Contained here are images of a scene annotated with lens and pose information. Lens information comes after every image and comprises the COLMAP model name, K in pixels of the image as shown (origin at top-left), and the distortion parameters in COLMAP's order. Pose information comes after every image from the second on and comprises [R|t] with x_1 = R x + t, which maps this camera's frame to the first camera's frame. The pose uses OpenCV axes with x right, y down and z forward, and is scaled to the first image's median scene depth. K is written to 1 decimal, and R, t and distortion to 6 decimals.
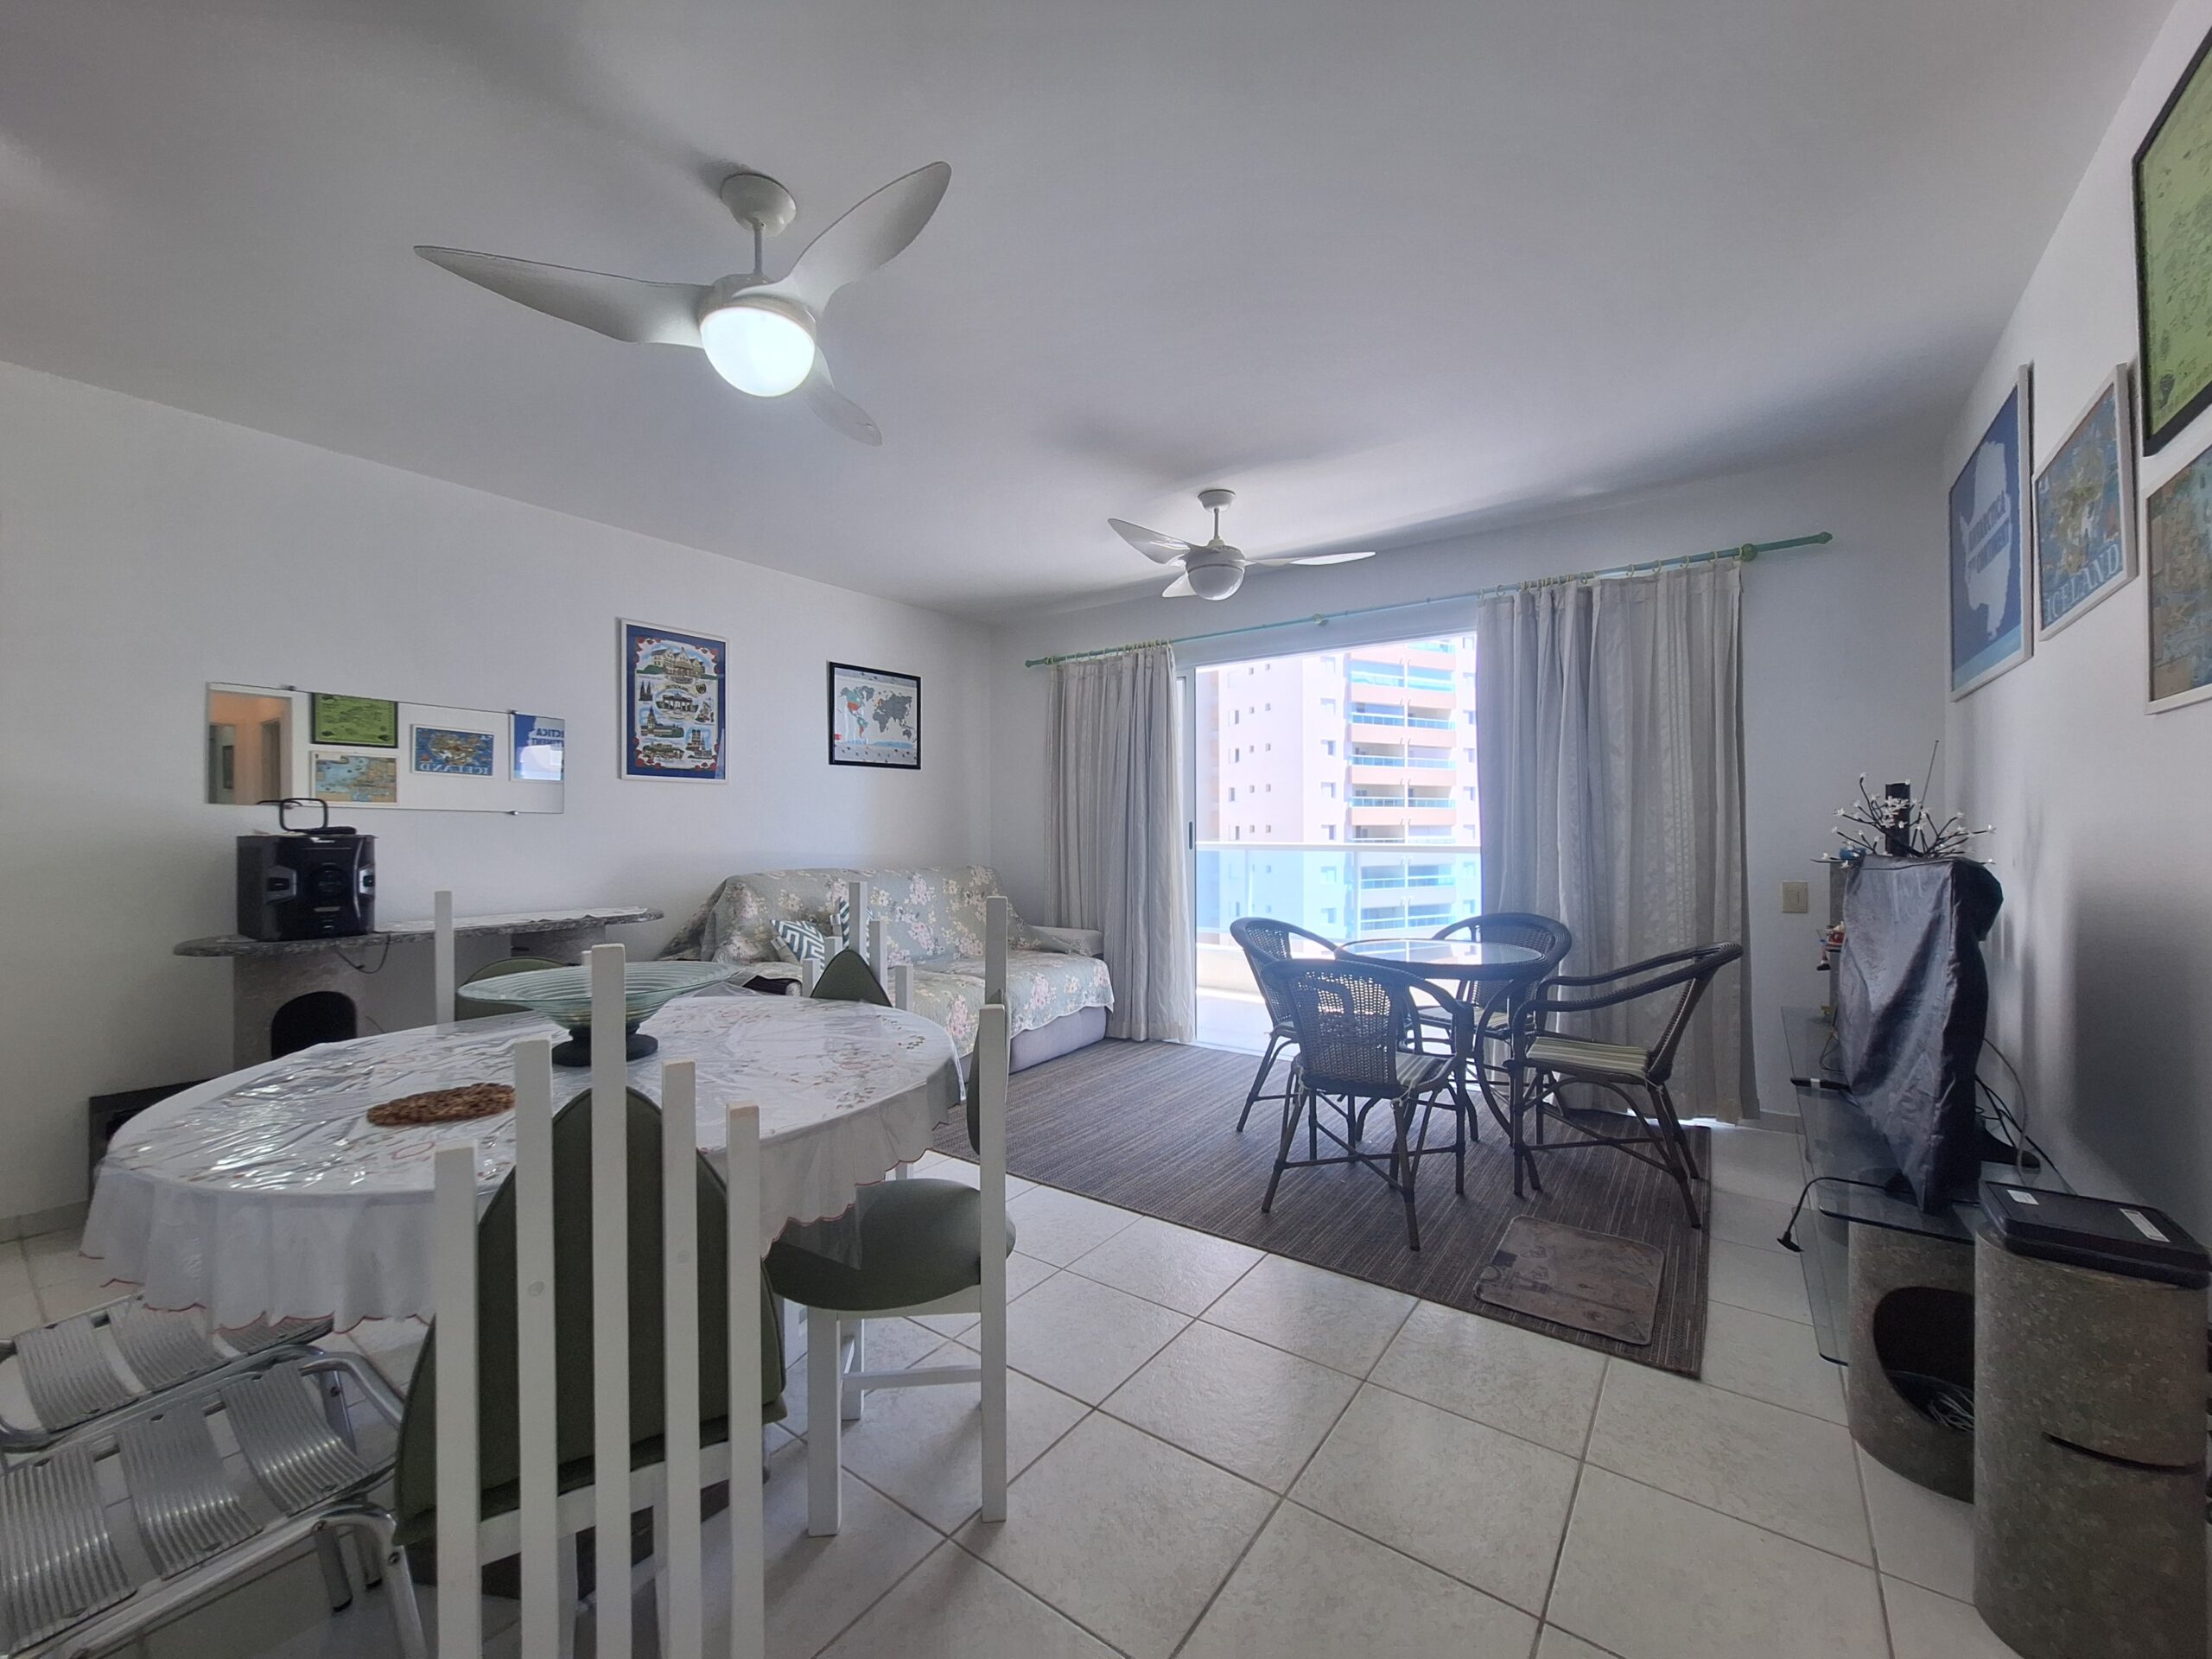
lens RADIAL K [[883.2, 0, 1098.7], [0, 883.2, 828.5], [0, 0, 1]] dist [-0.008284, 0.003746]
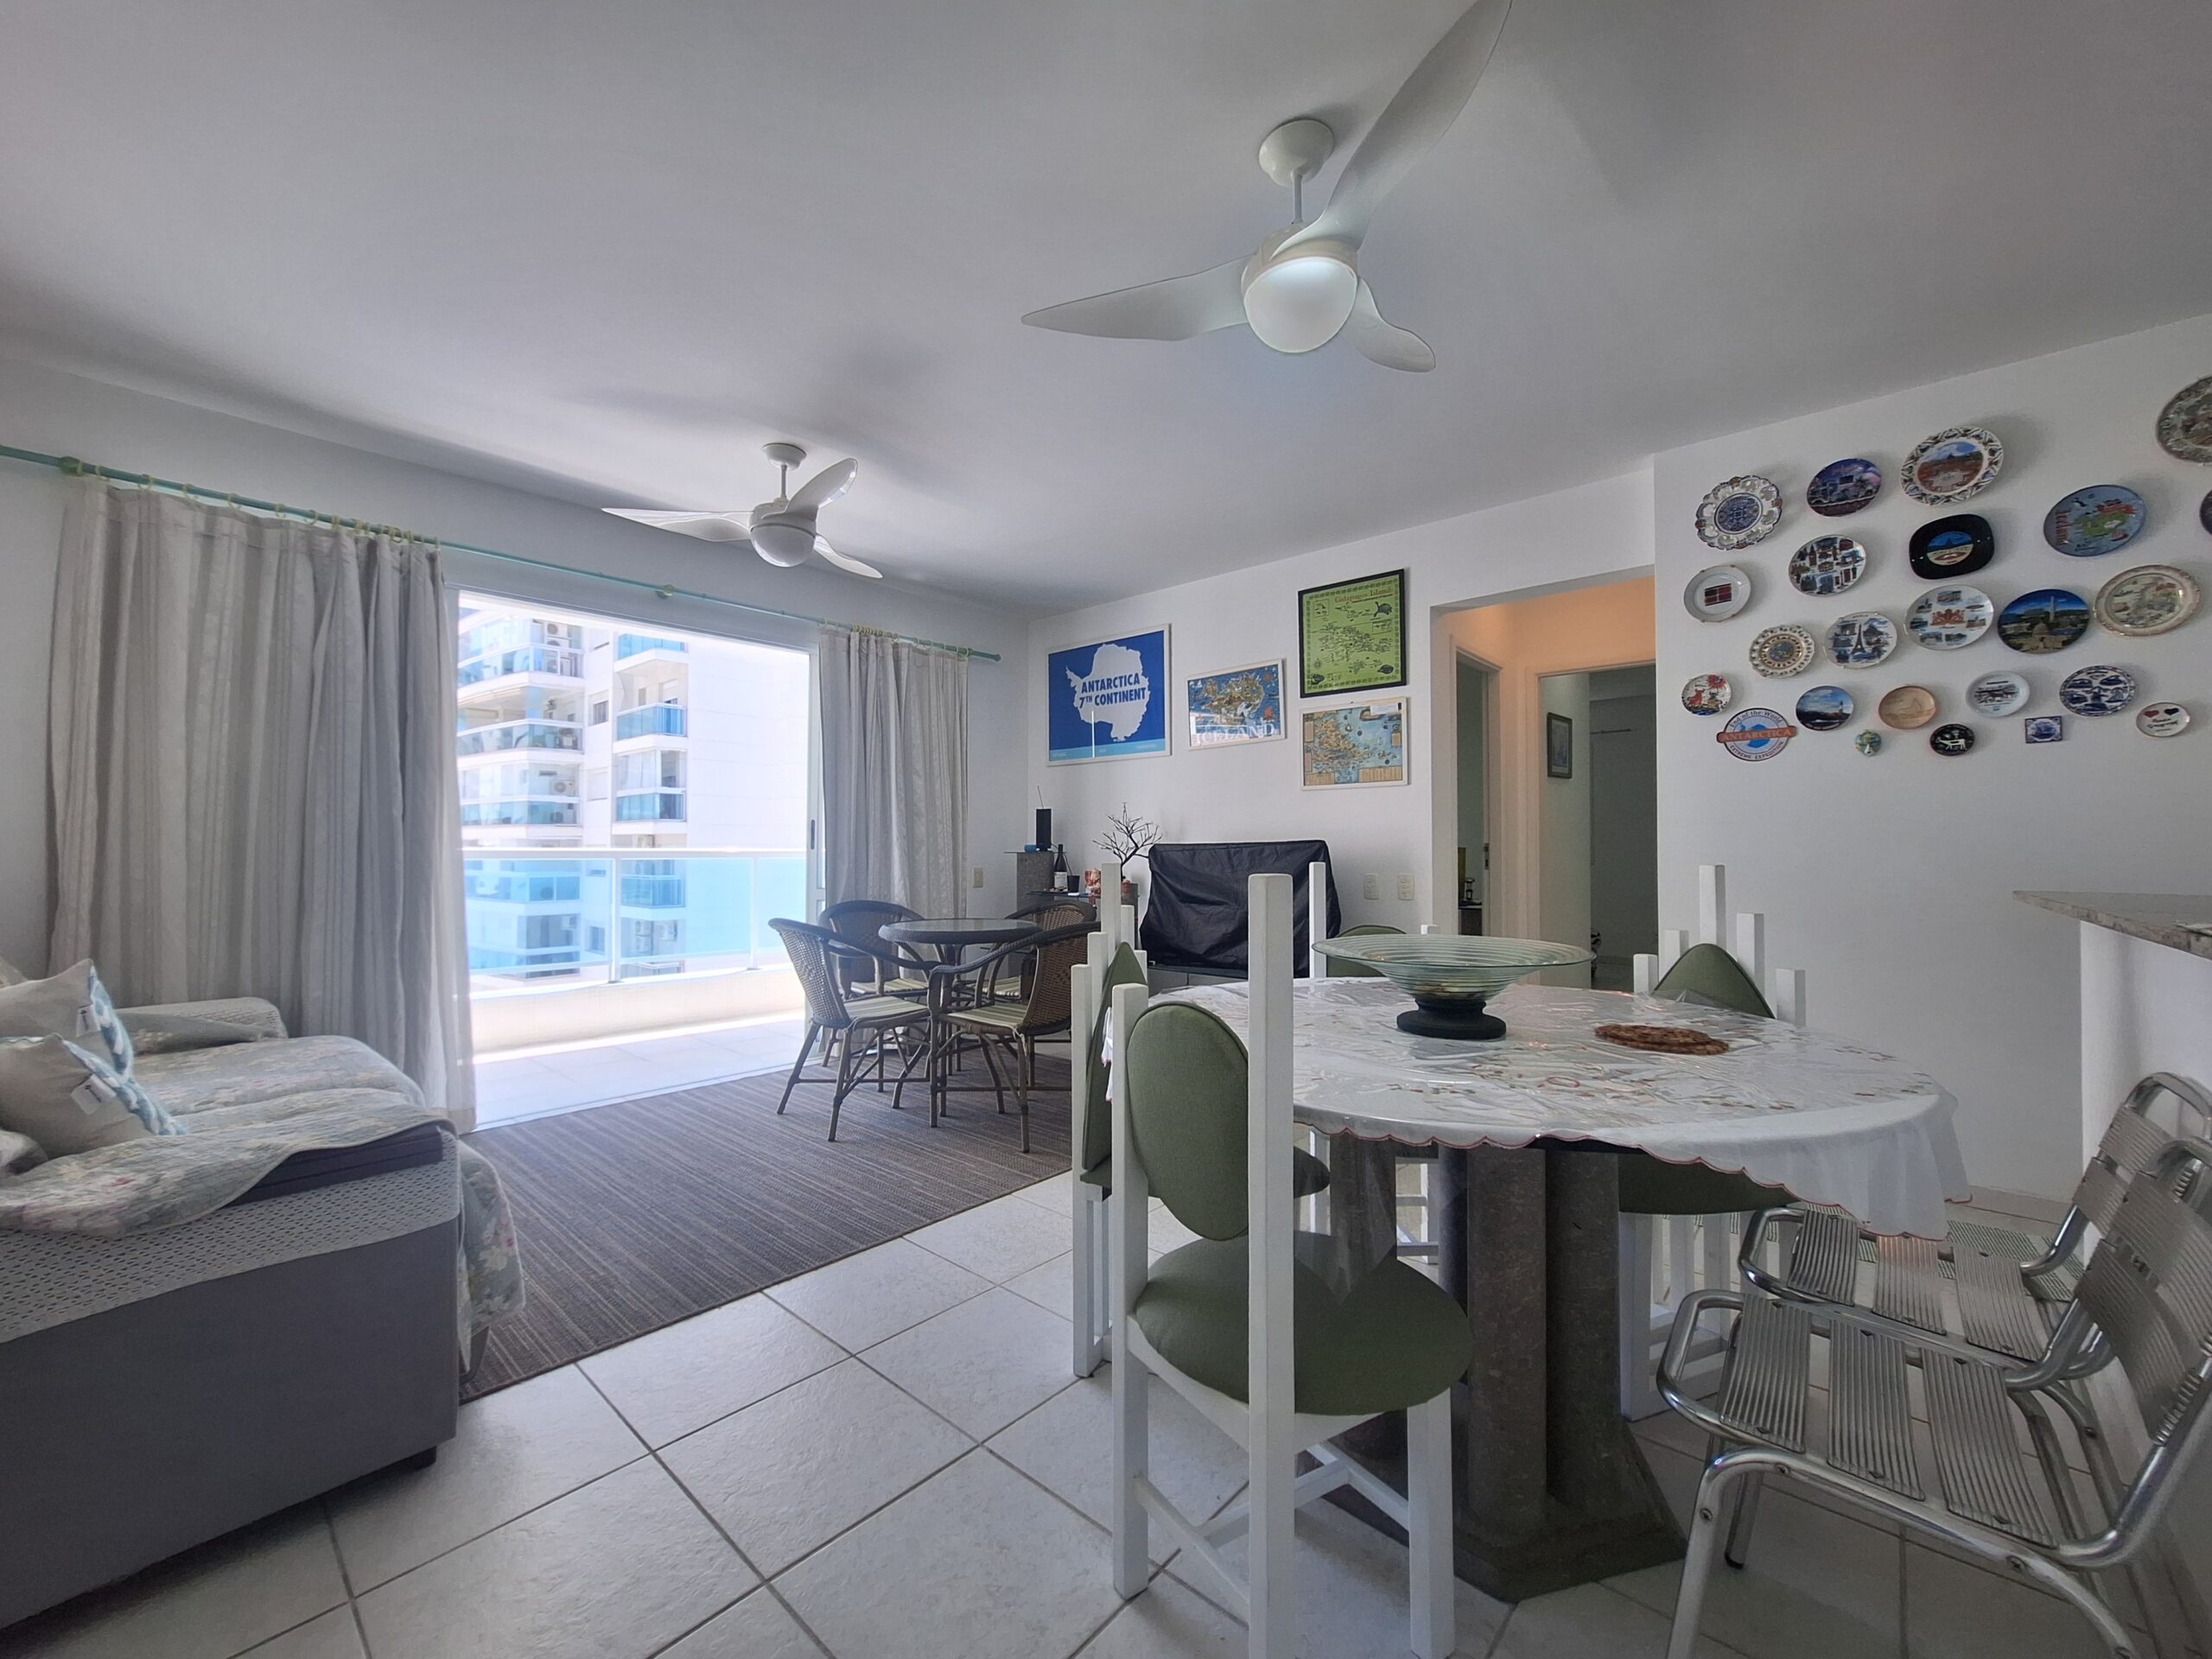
lens RADIAL K [[883.2, 0, 1106.0], [0, 883.2, 845.3], [0, 0, 1]] dist [-0.008284, 0.003746]
pose [[0.114057, 0.012848, 0.993391, -0.654848], [-0.005559, 0.999909, -0.012294, 0.030691], [-0.993459, -0.004120, 0.114118, 0.528187]]
